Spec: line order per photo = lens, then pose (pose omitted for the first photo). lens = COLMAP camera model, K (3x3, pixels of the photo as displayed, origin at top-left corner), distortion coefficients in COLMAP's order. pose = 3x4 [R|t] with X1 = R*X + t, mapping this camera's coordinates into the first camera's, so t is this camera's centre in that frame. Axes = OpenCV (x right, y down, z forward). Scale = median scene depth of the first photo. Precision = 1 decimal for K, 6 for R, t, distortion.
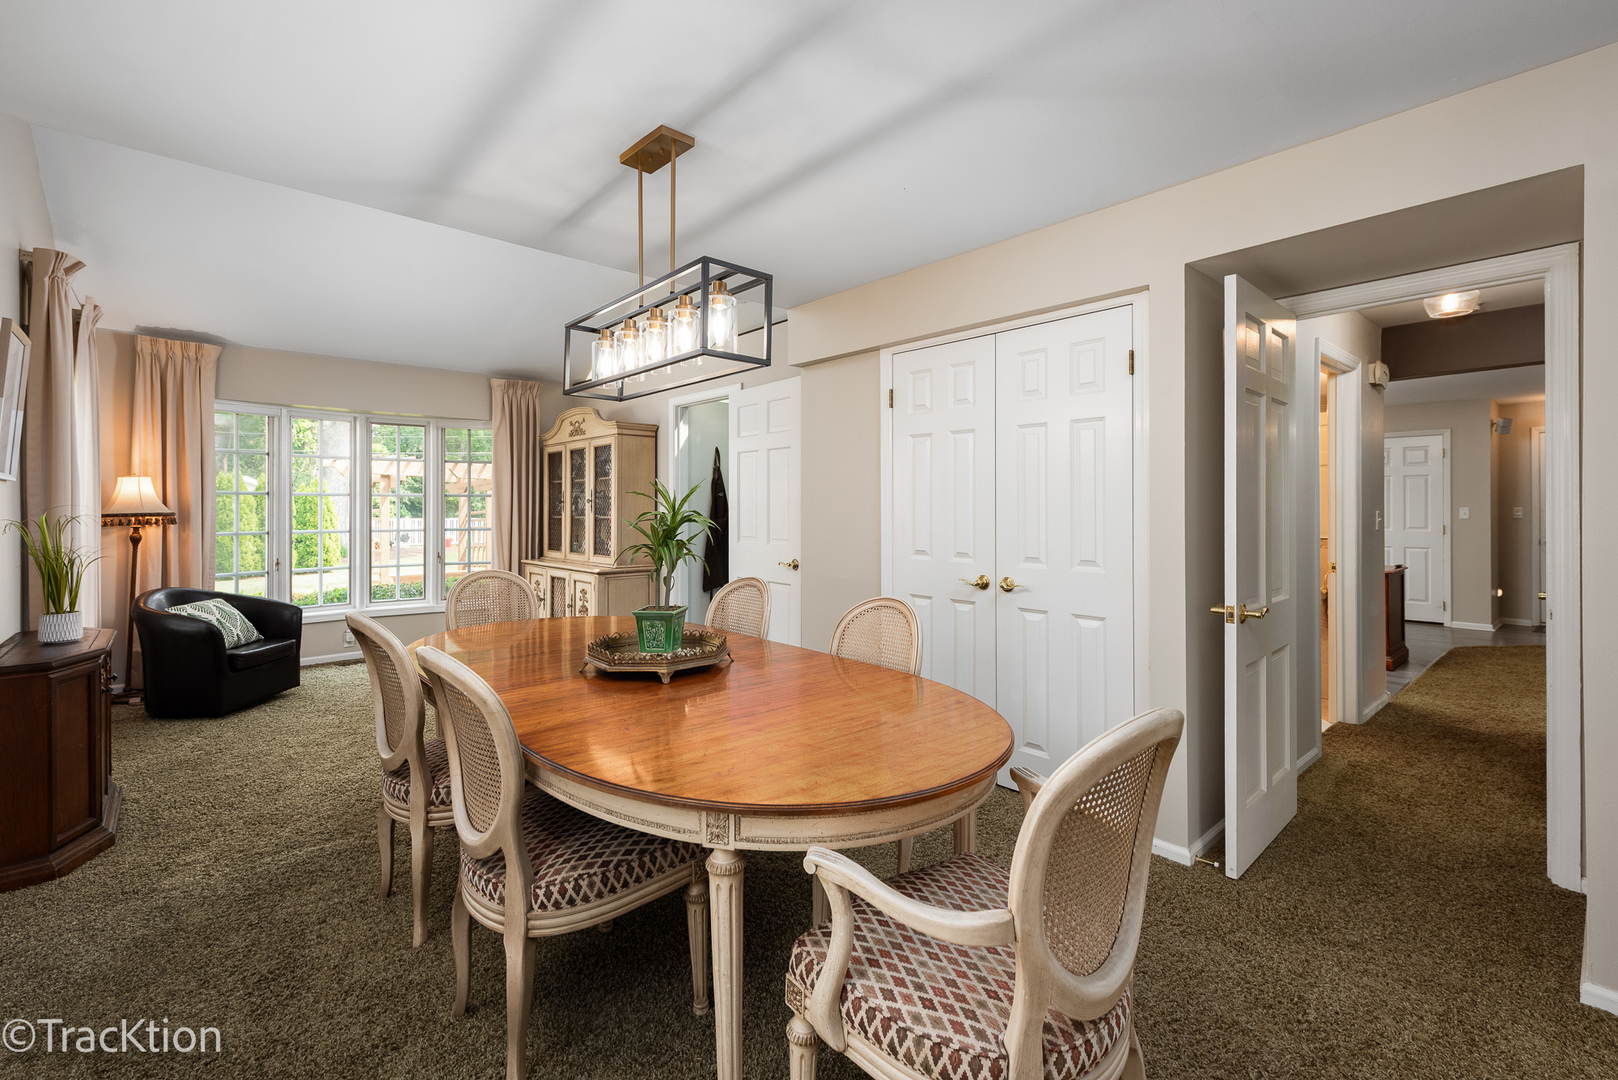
lens RADIAL K [[707.6, 0, 809.8], [0, 707.6, 513.8], [0, 0, 1]] dist [0.010053, -0.004361]
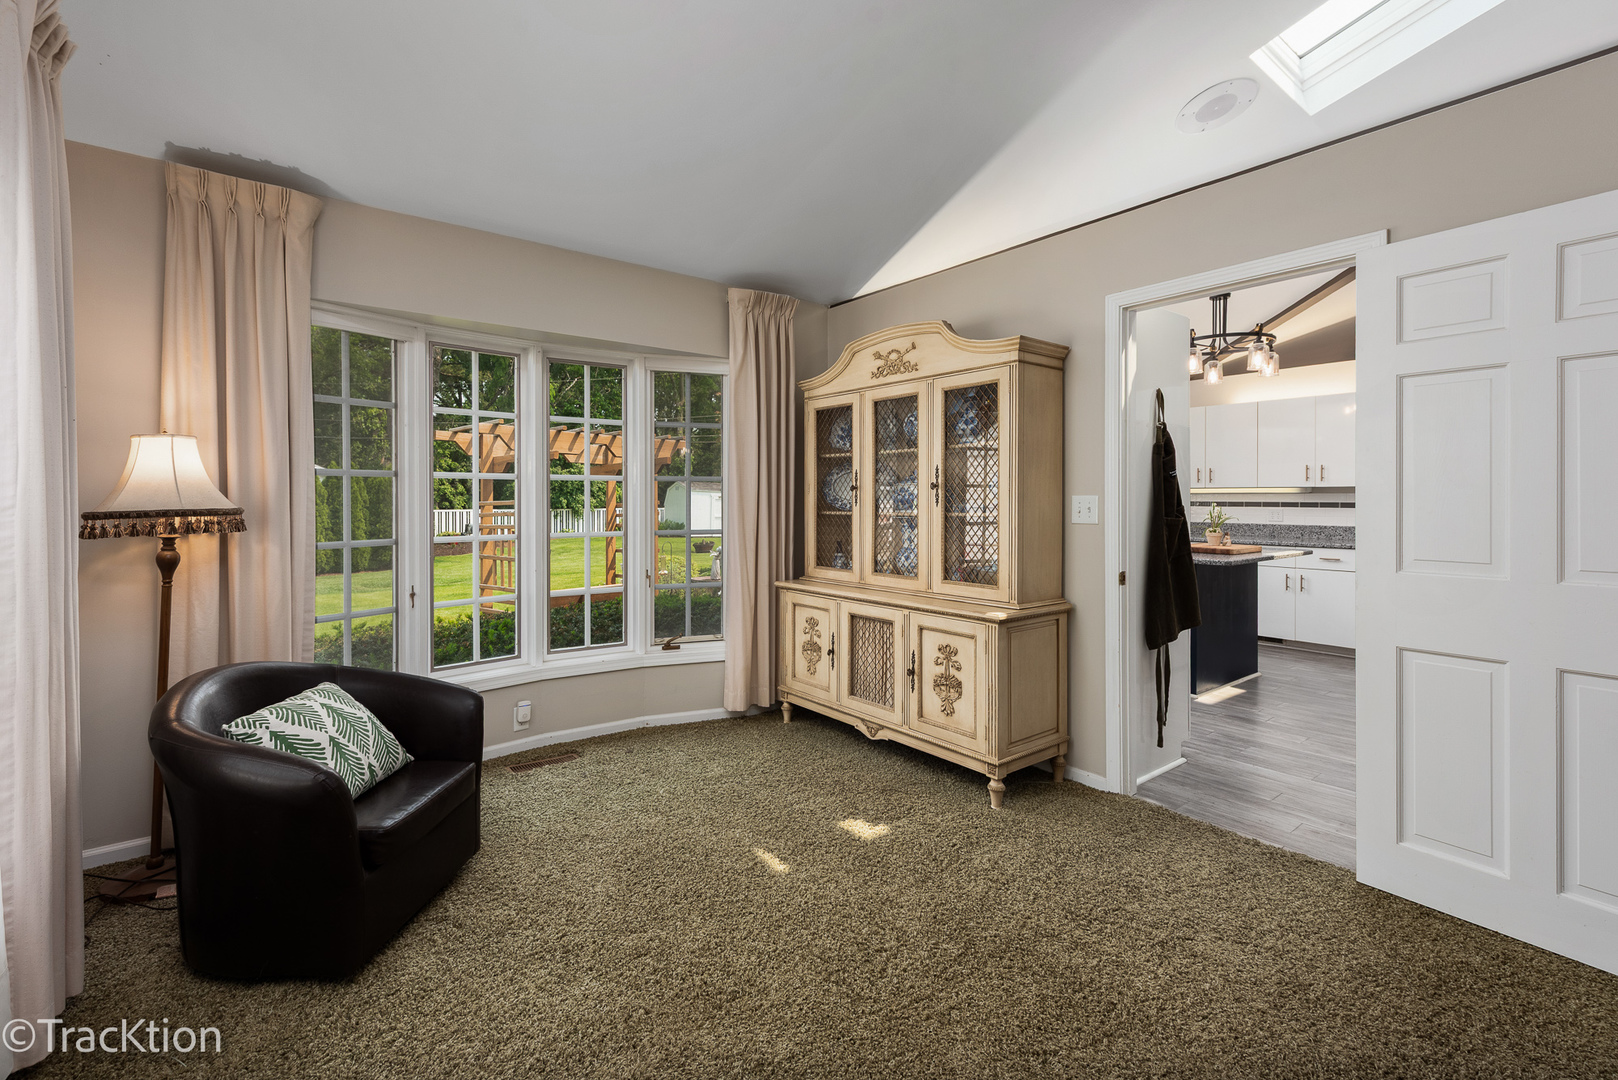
lens RADIAL K [[707.6, 0, 806.9], [0, 707.6, 510.7], [0, 0, 1]] dist [0.010053, -0.004361]
pose [[0.998155, -0.001061, -0.060714, -0.391791], [0.001494, 0.999974, 0.007074, -0.002363], [0.060705, -0.007151, 0.998130, 0.441239]]
